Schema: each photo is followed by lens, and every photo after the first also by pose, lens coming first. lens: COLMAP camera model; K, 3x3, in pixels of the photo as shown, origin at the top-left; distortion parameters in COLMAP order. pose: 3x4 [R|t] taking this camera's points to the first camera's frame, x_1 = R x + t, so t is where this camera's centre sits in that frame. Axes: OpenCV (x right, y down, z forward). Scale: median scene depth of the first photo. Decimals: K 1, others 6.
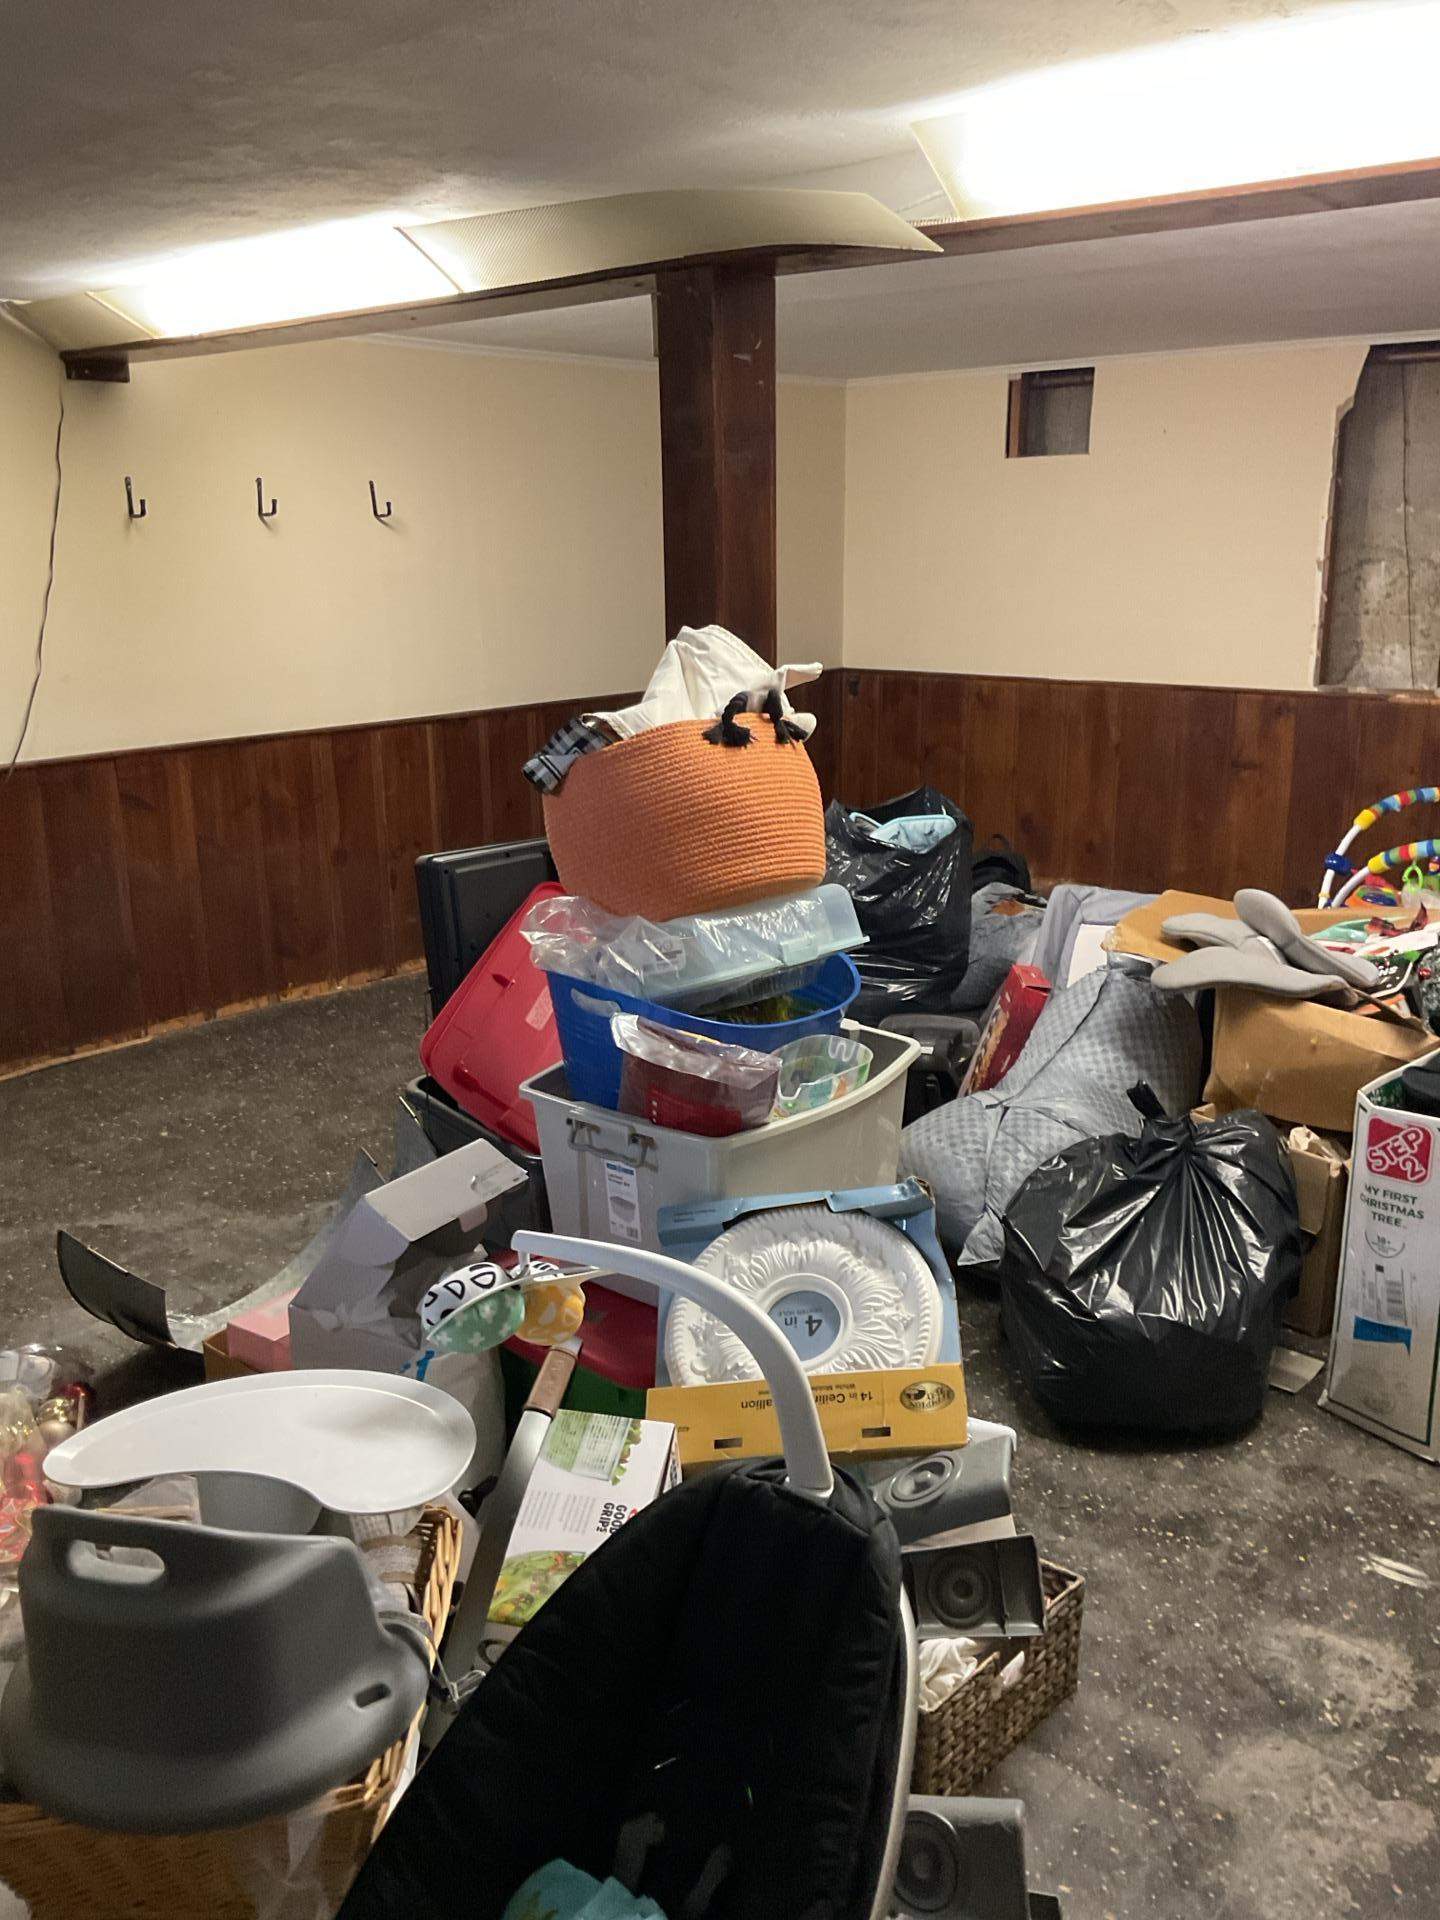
lens RADIAL K [[1622.4, 0, 718.5], [0, 1622.4, 961.3], [0, 0, 1]] dist [0.006482, -0.110120]
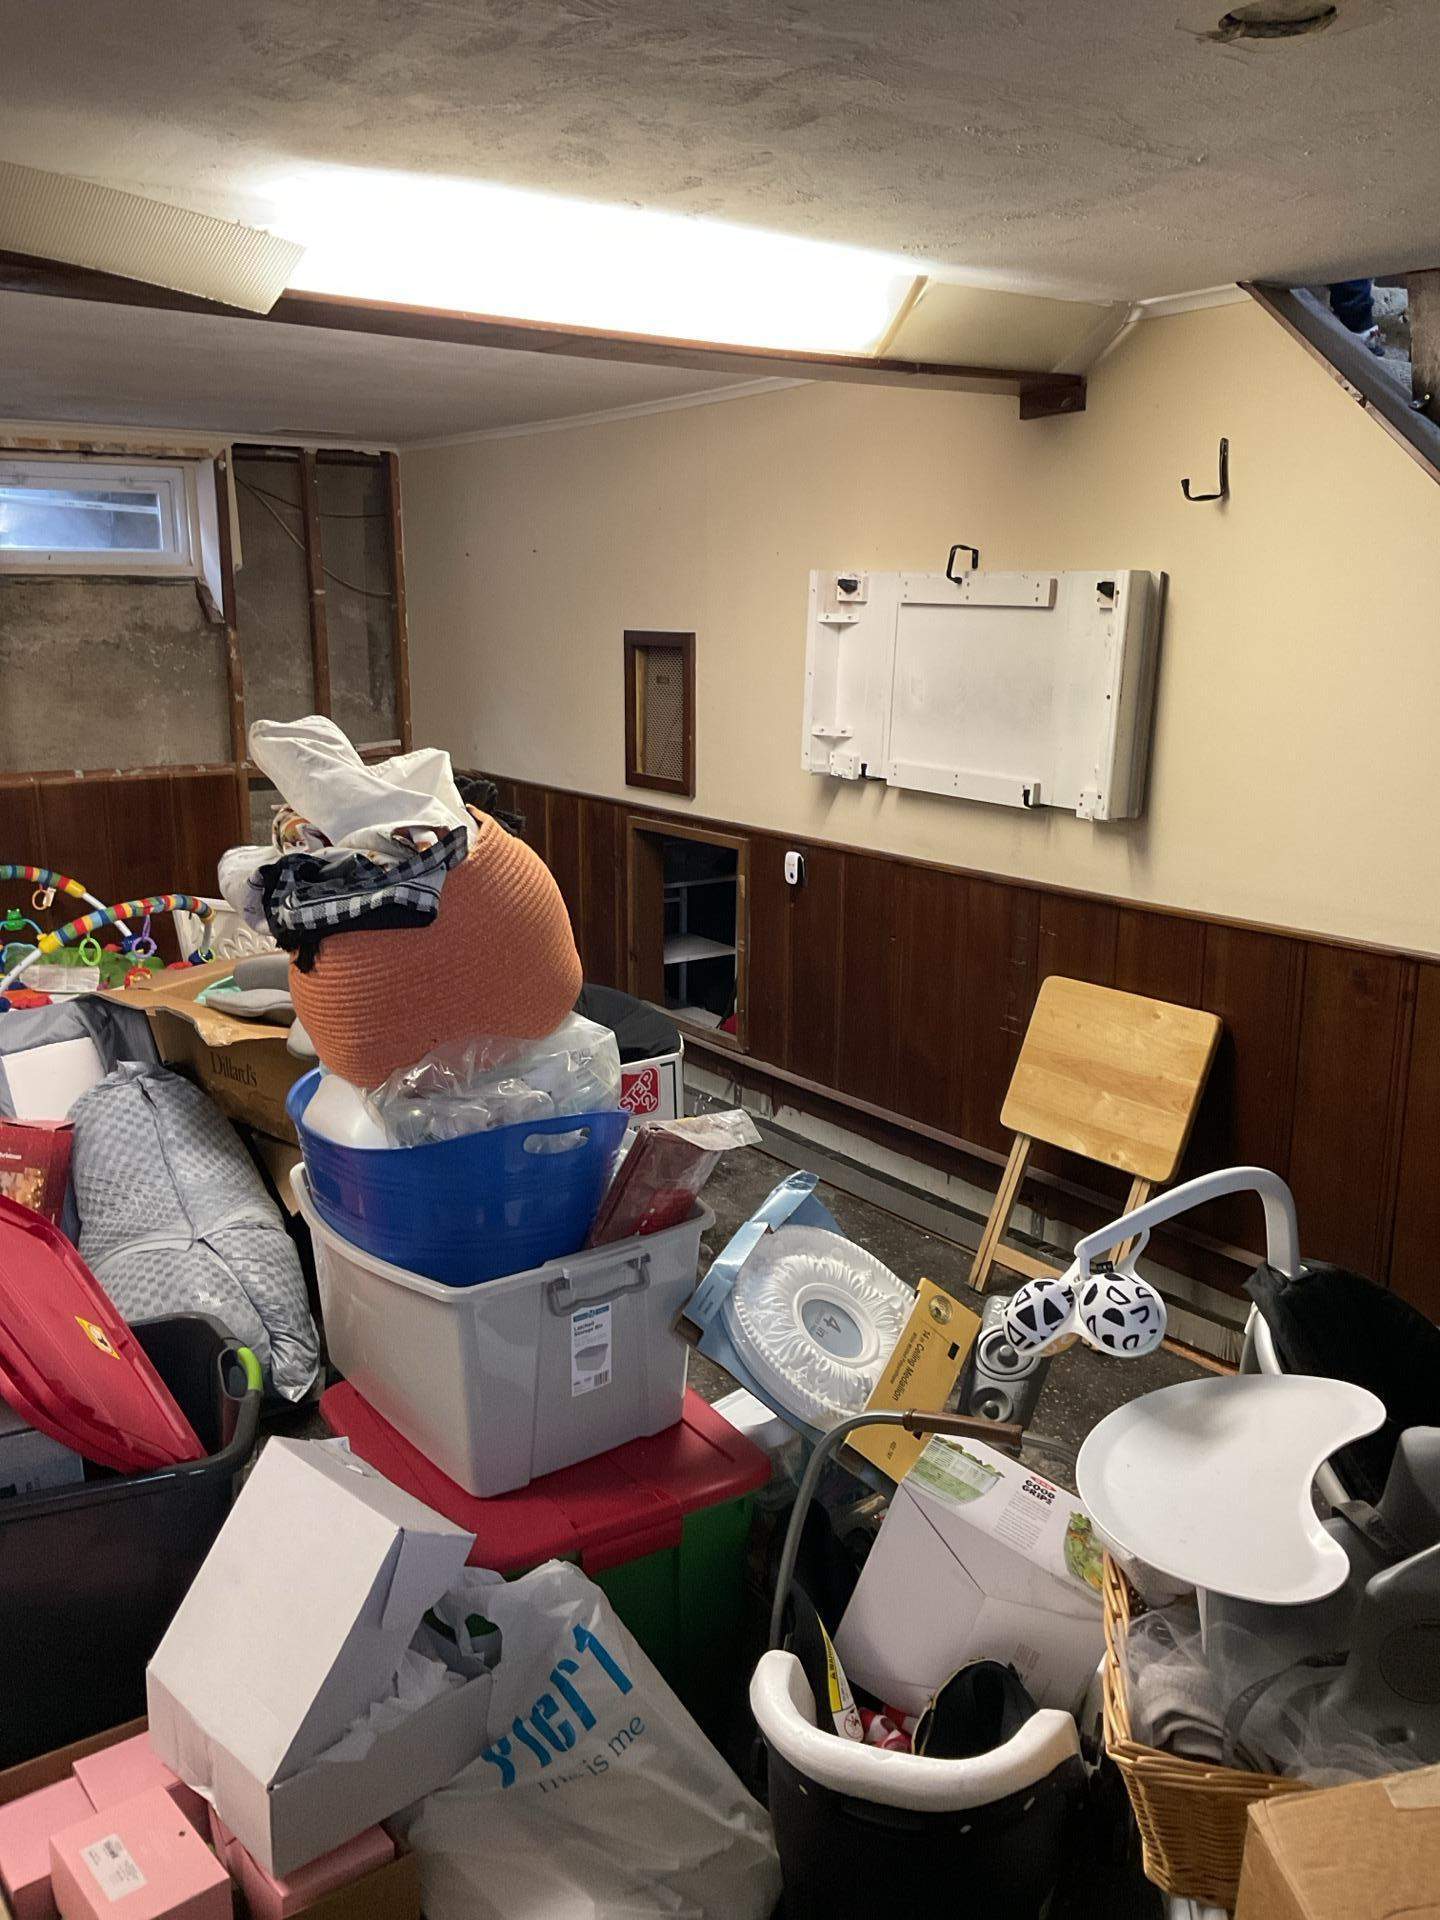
lens RADIAL K [[1565.8, 0, 724.1], [0, 1565.8, 955.5], [0, 0, 1]] dist [0.099808, -0.267637]
pose [[0.207159, -0.191075, 0.959466, -0.334879], [0.242466, 0.960170, 0.138864, -0.065503], [-0.947784, 0.203871, 0.245237, 0.270272]]
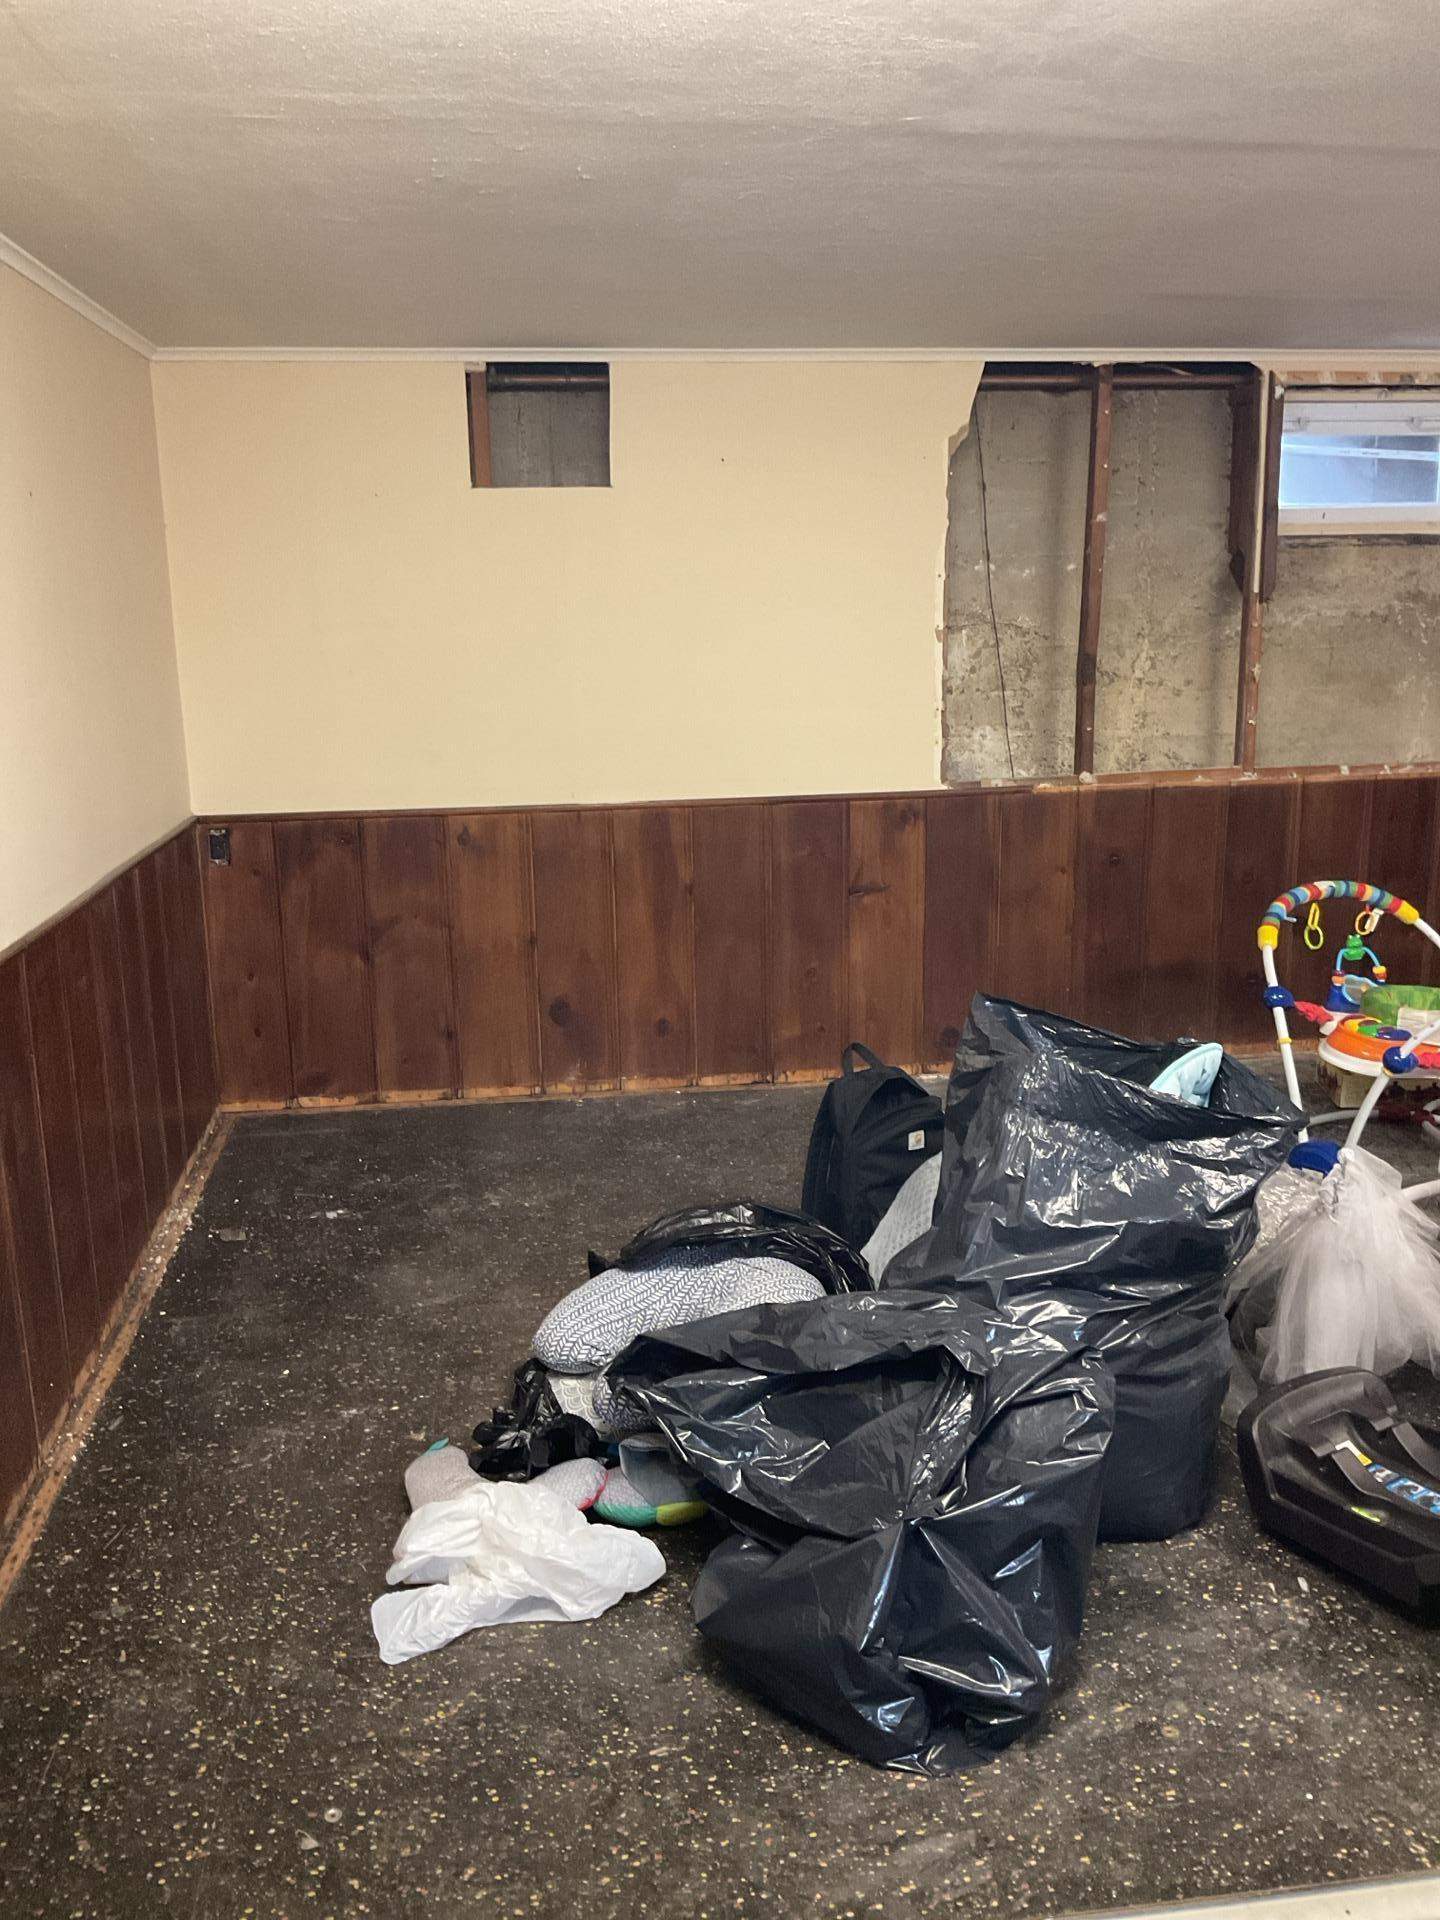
lens RADIAL K [[1582.4, 0, 722.7], [0, 1582.4, 956.3], [0, 0, 1]] dist [0.126426, -0.279988]
pose [[0.640347, -0.163485, 0.750485, -0.315595], [0.204731, 0.978066, 0.038376, -0.137407], [-0.740297, 0.129074, 0.659772, 0.562189]]
